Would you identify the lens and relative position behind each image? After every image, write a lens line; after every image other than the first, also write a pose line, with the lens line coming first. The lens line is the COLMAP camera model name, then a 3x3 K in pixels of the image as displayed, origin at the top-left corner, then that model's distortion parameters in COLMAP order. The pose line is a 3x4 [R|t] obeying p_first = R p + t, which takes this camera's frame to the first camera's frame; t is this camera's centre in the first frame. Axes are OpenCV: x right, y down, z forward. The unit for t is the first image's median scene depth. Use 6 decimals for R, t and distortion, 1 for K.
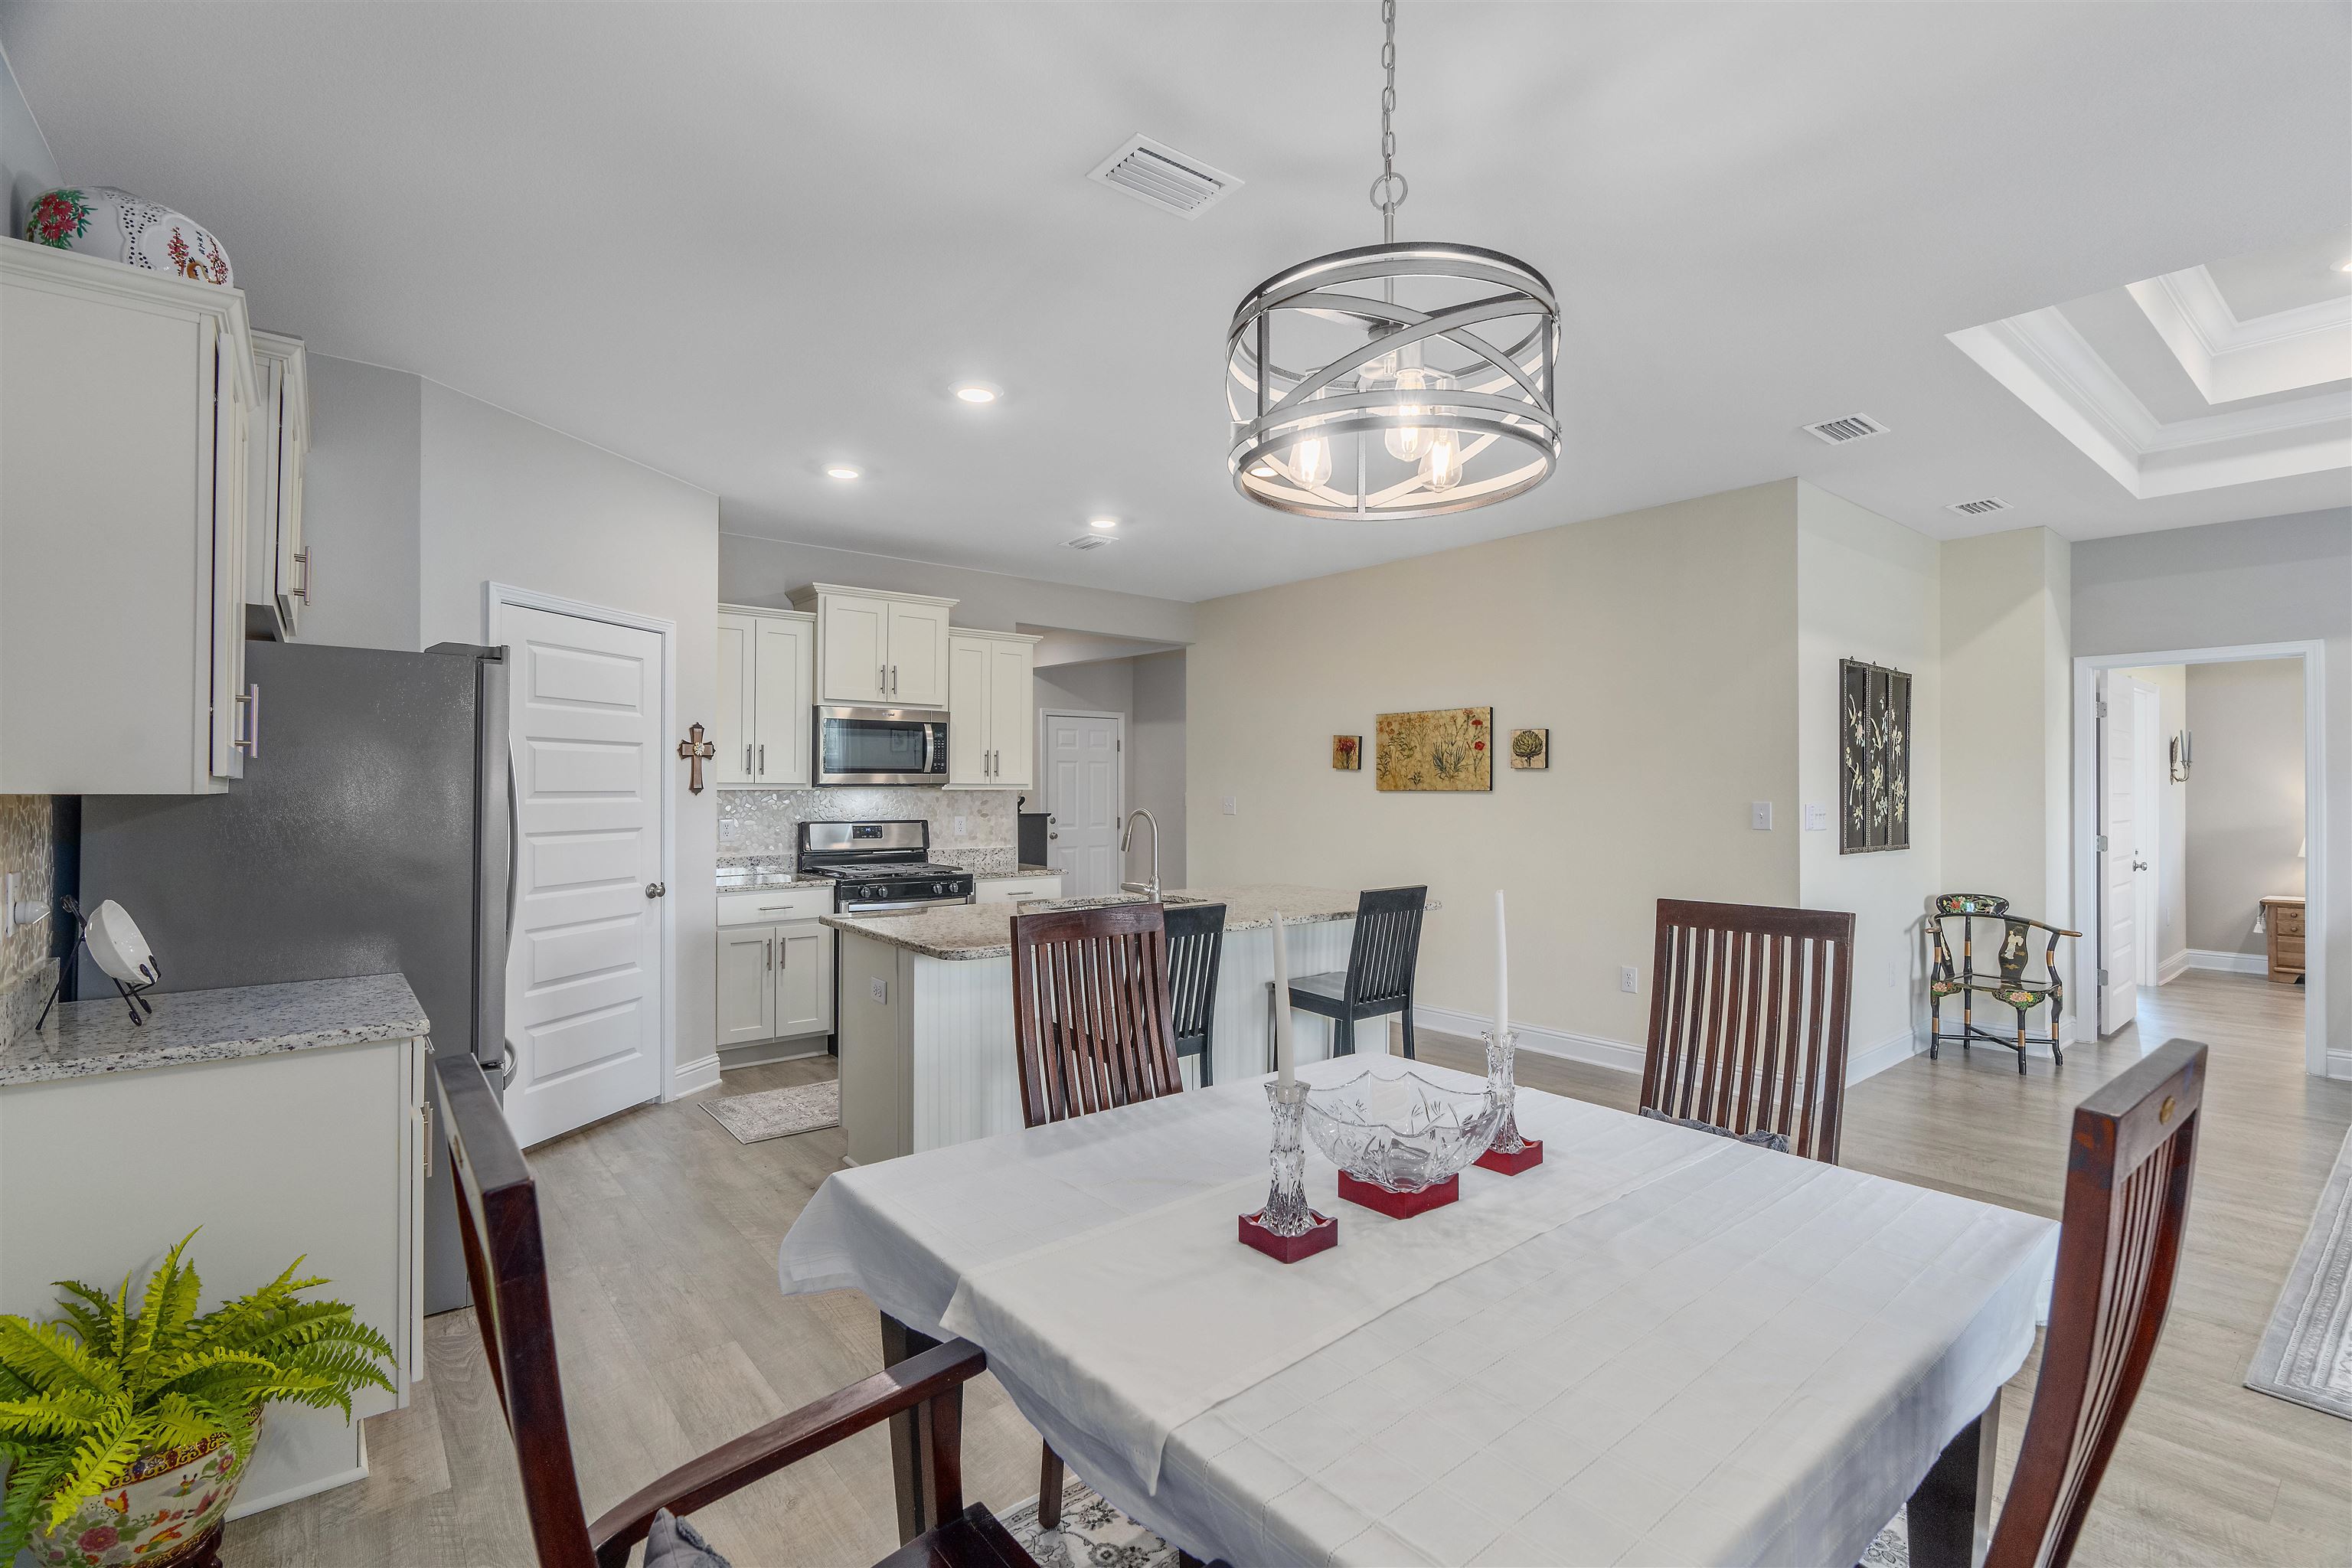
lens RADIAL K [[1061.3, 0, 1179.3], [0, 1061.3, 772.7], [0, 0, 1]] dist [-0.002493, -0.000291]
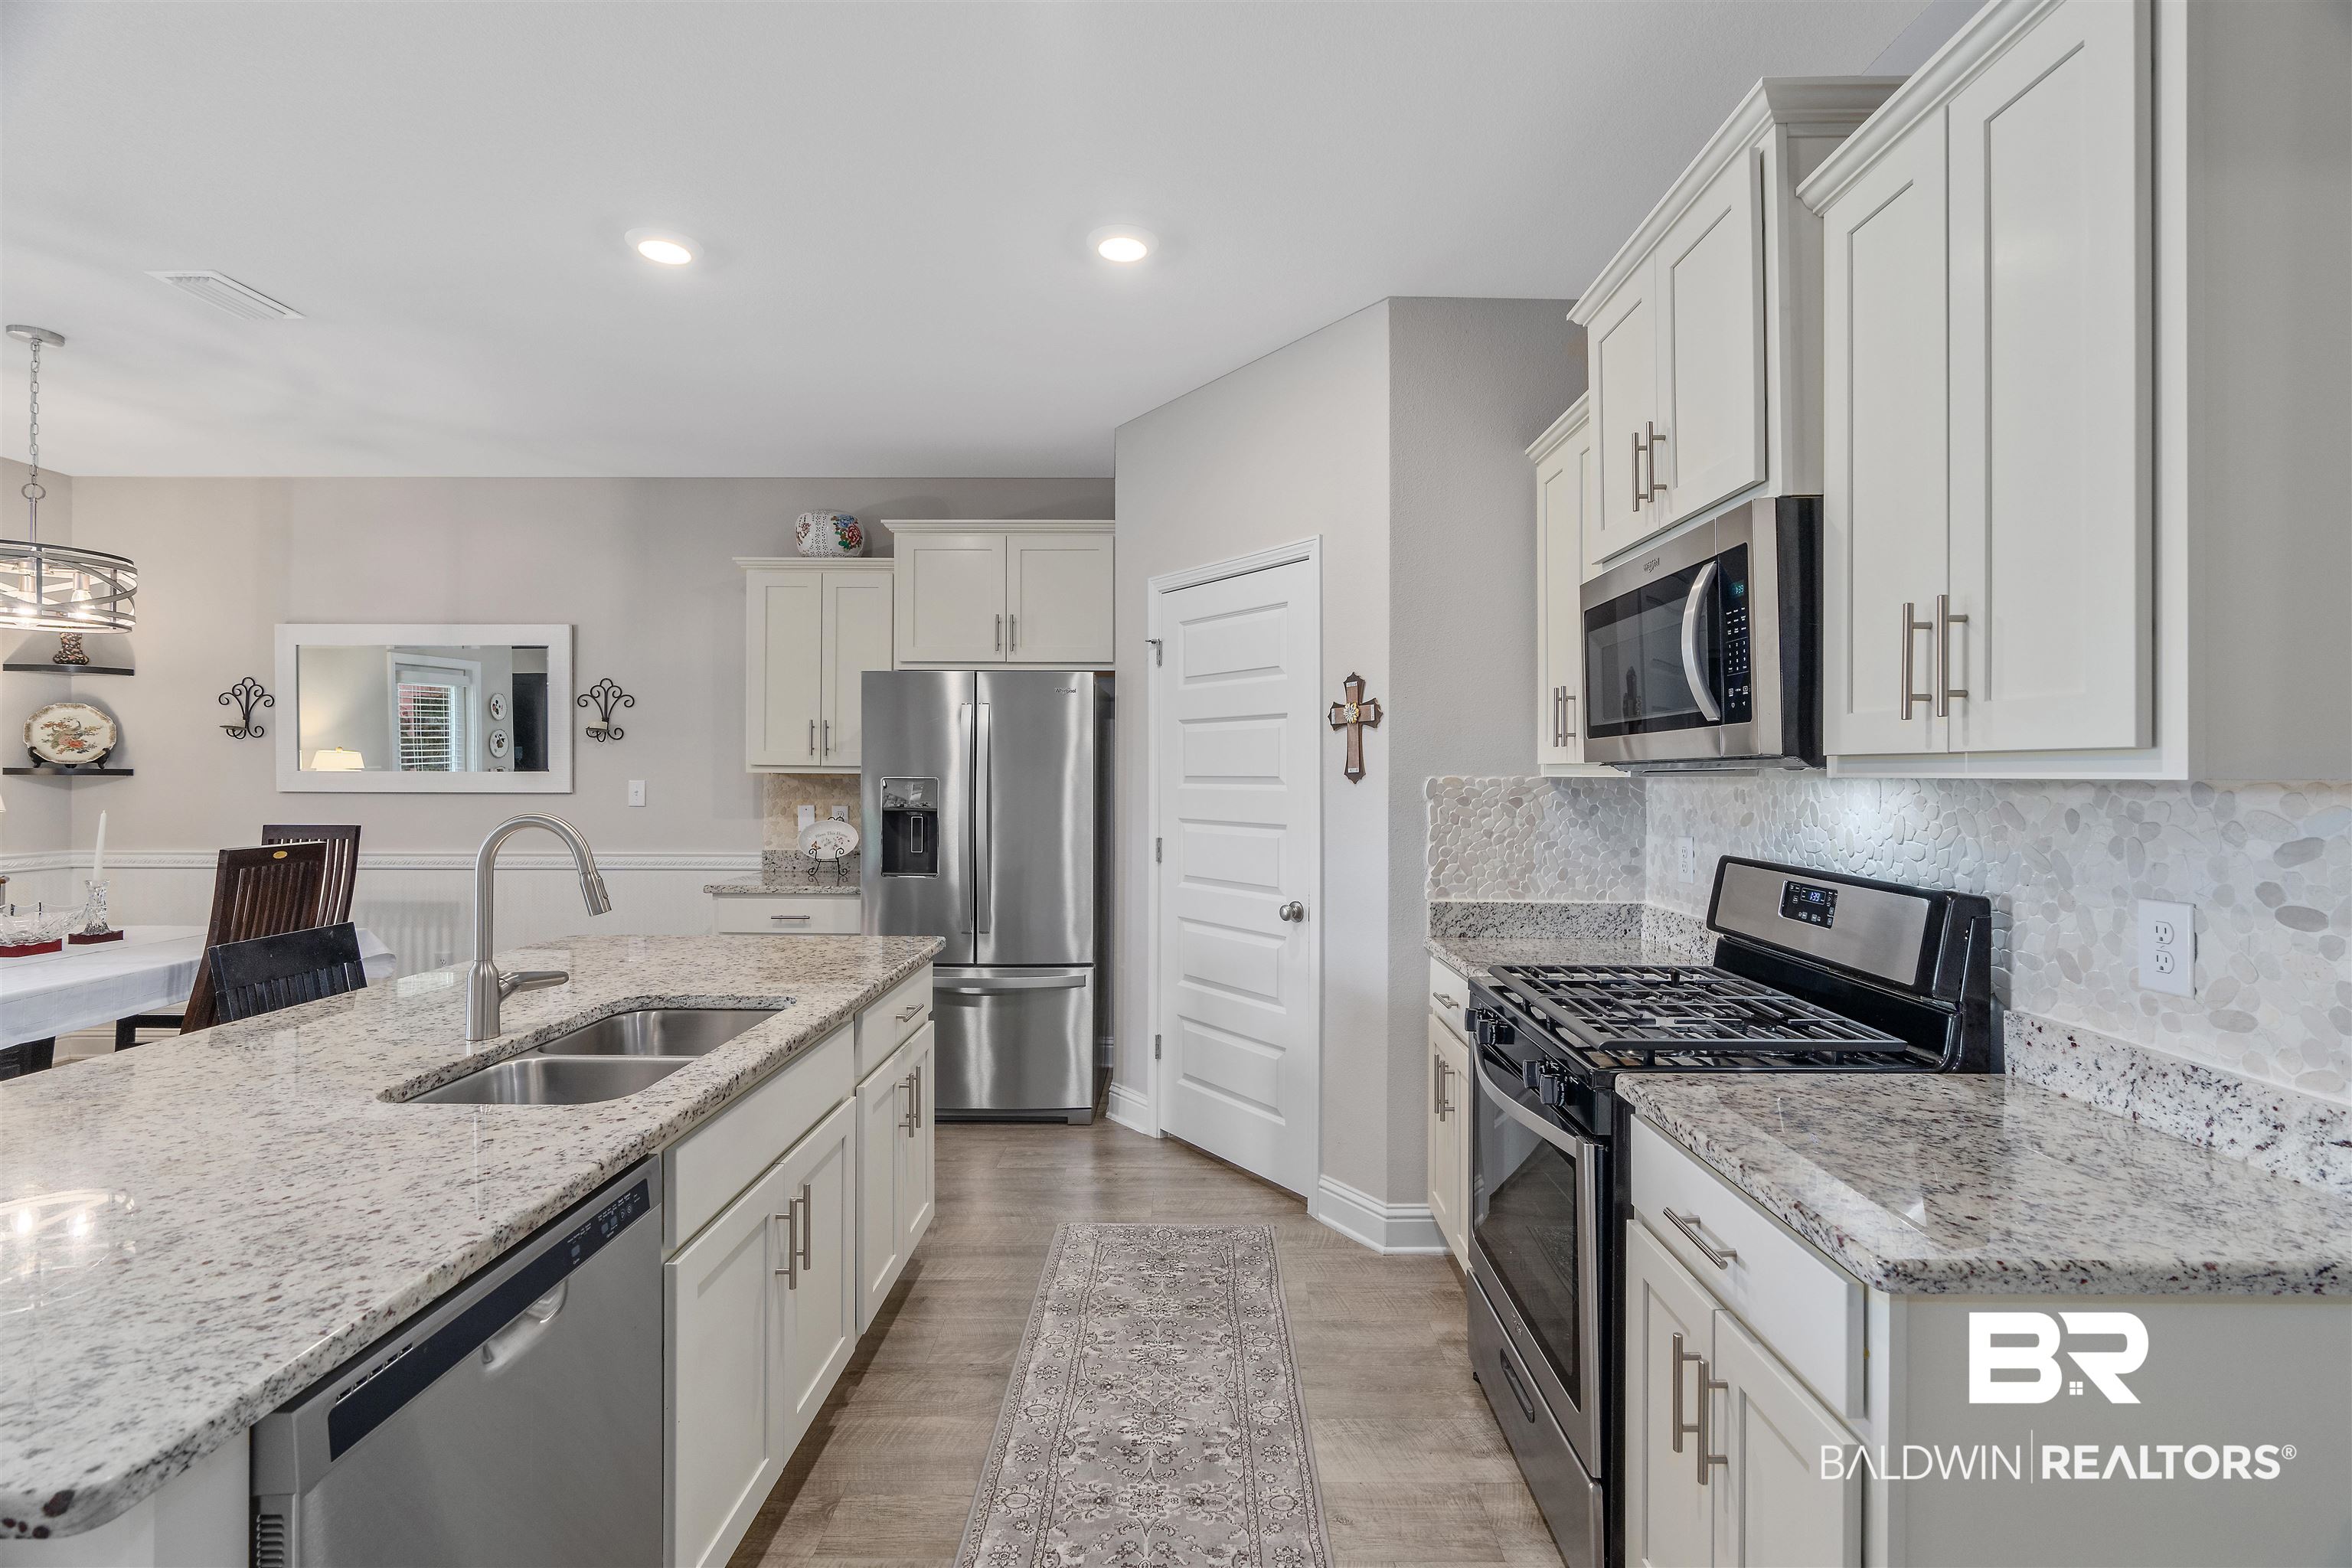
lens RADIAL K [[1061.3, 0, 1179.3], [0, 1061.3, 772.7], [0, 0, 1]] dist [-0.002493, -0.000291]
pose [[-0.637986, -0.006956, -0.770017, 0.107234], [0.003923, 0.999917, -0.012284, 0.019894], [0.770038, -0.010858, -0.637906, 1.198475]]
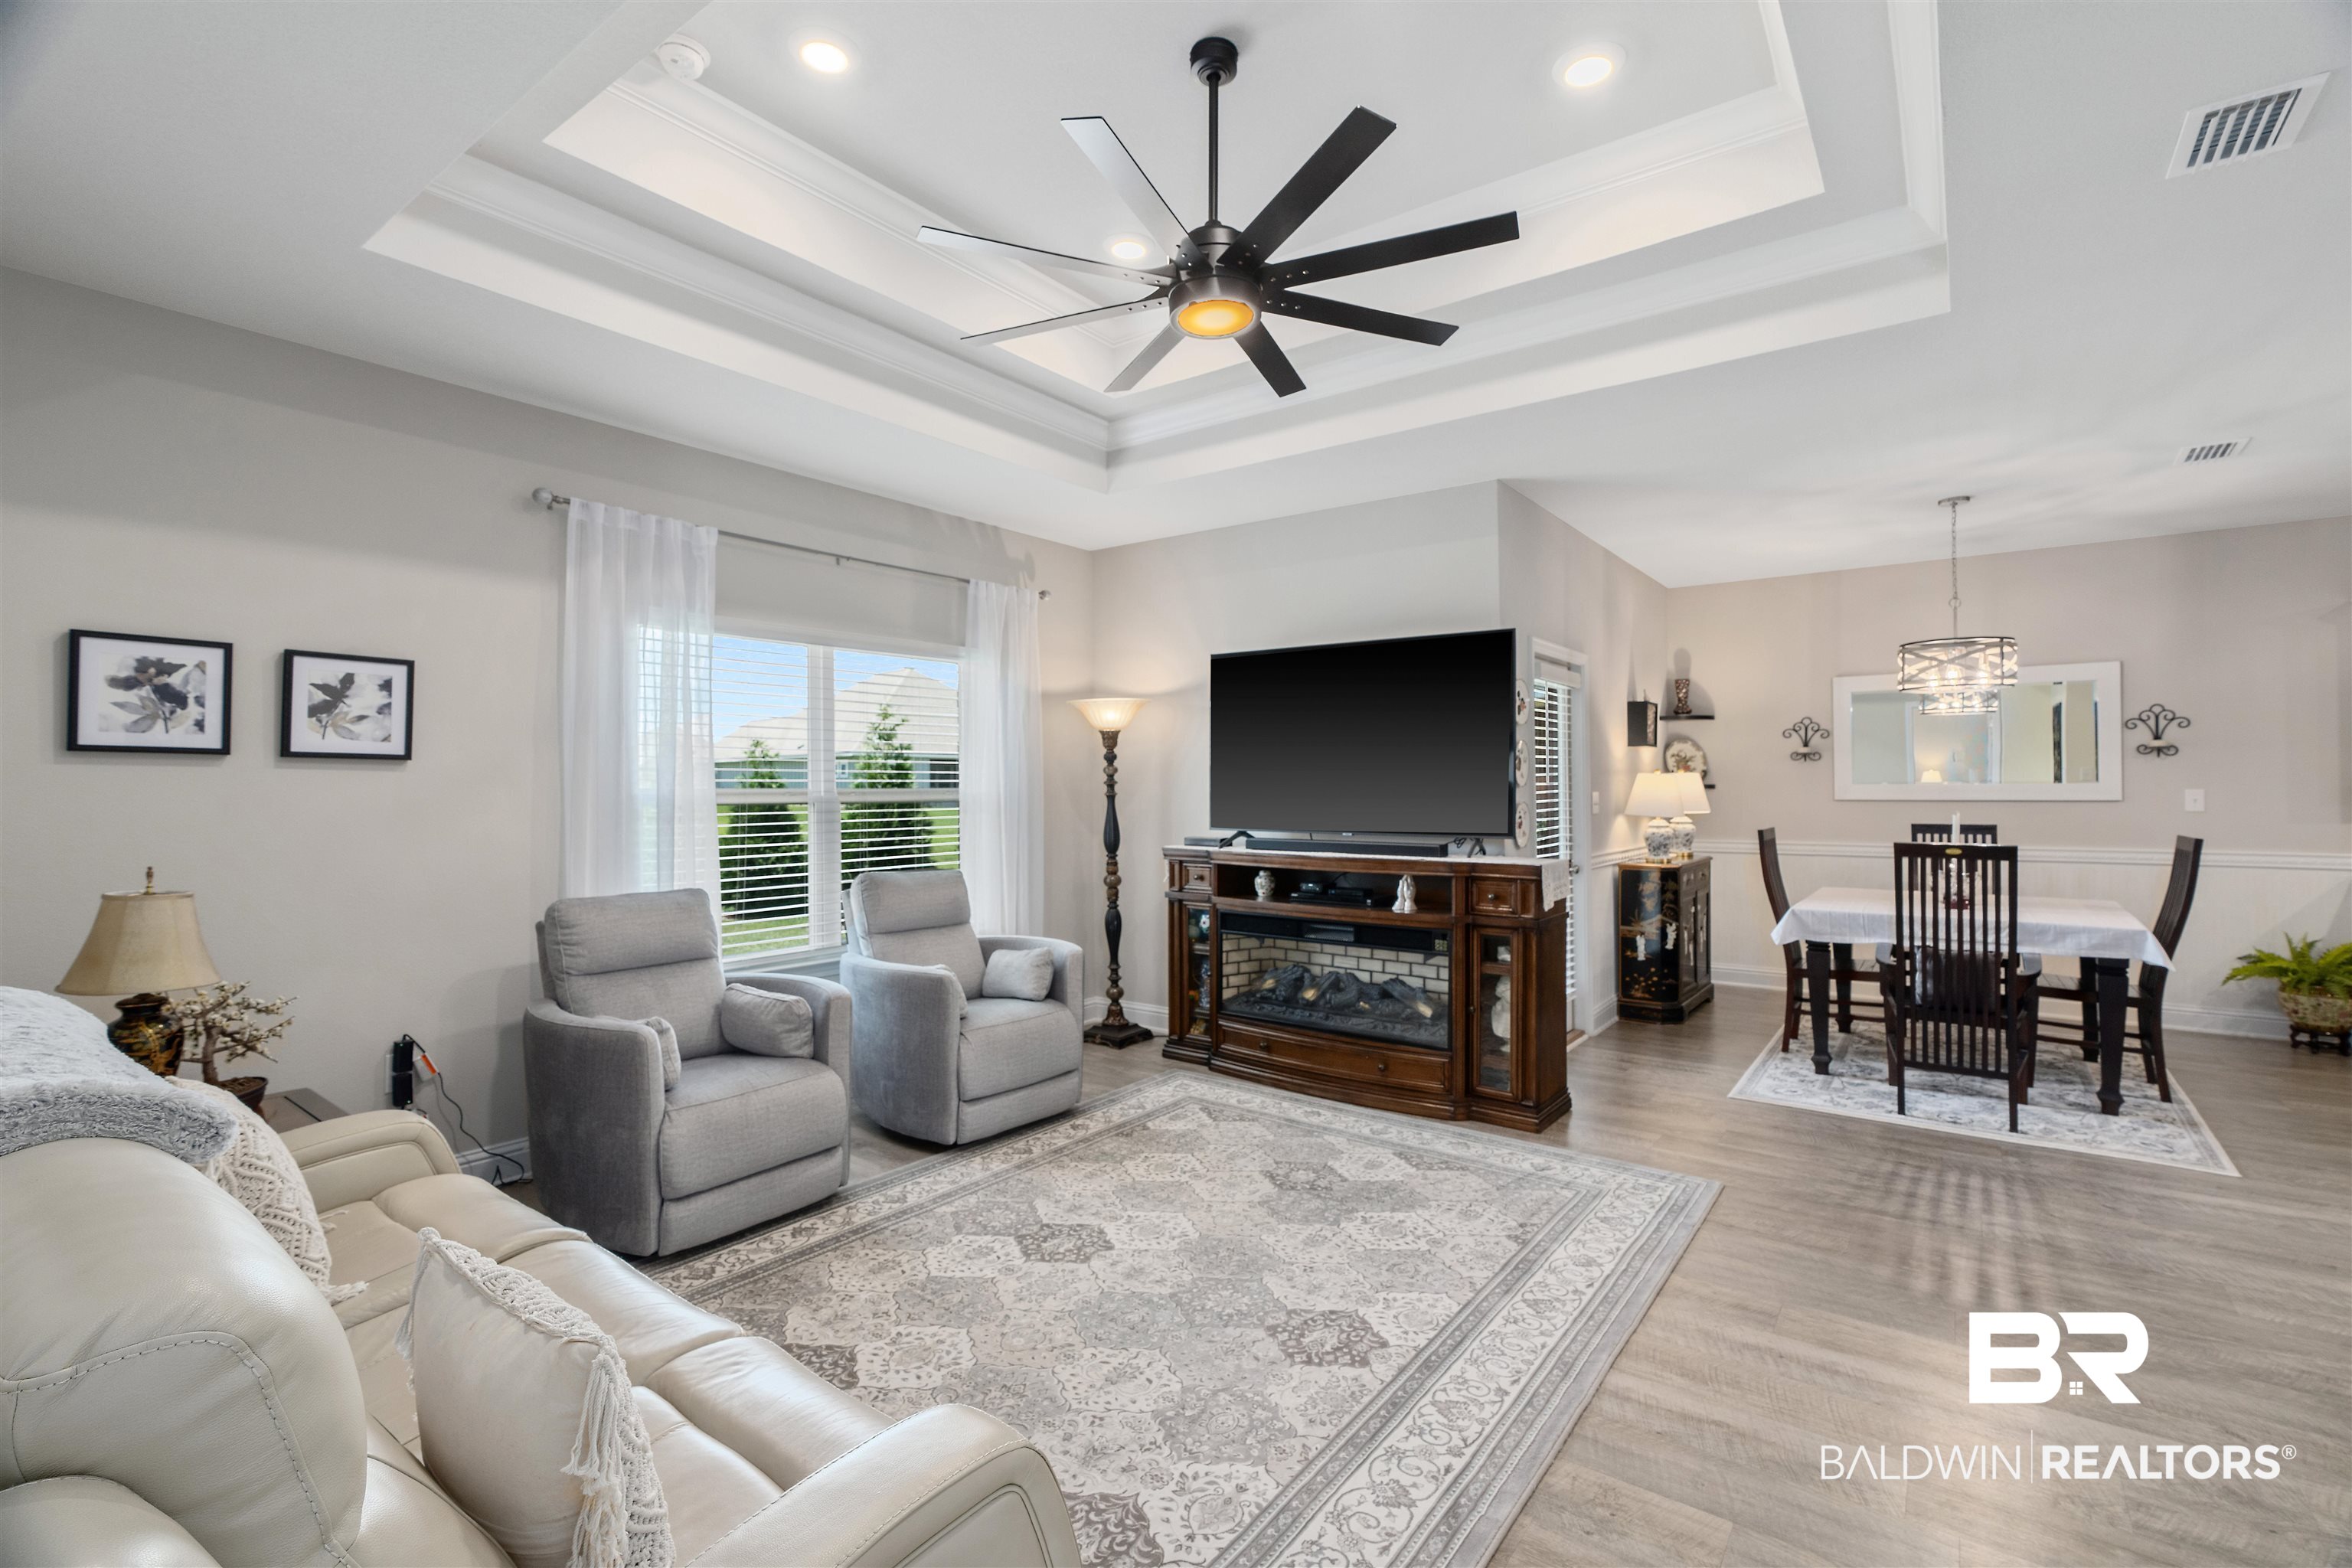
lens RADIAL K [[1053.6, 0, 1179.6], [0, 1053.6, 781.7], [0, 0, 1]] dist [-0.008335, 0.000174]
pose [[-0.969465, 0.001513, -0.245226, 0.978505], [0.006755, 0.999766, -0.020538, 0.020878], [0.245137, -0.021568, -0.969248, 1.028593]]
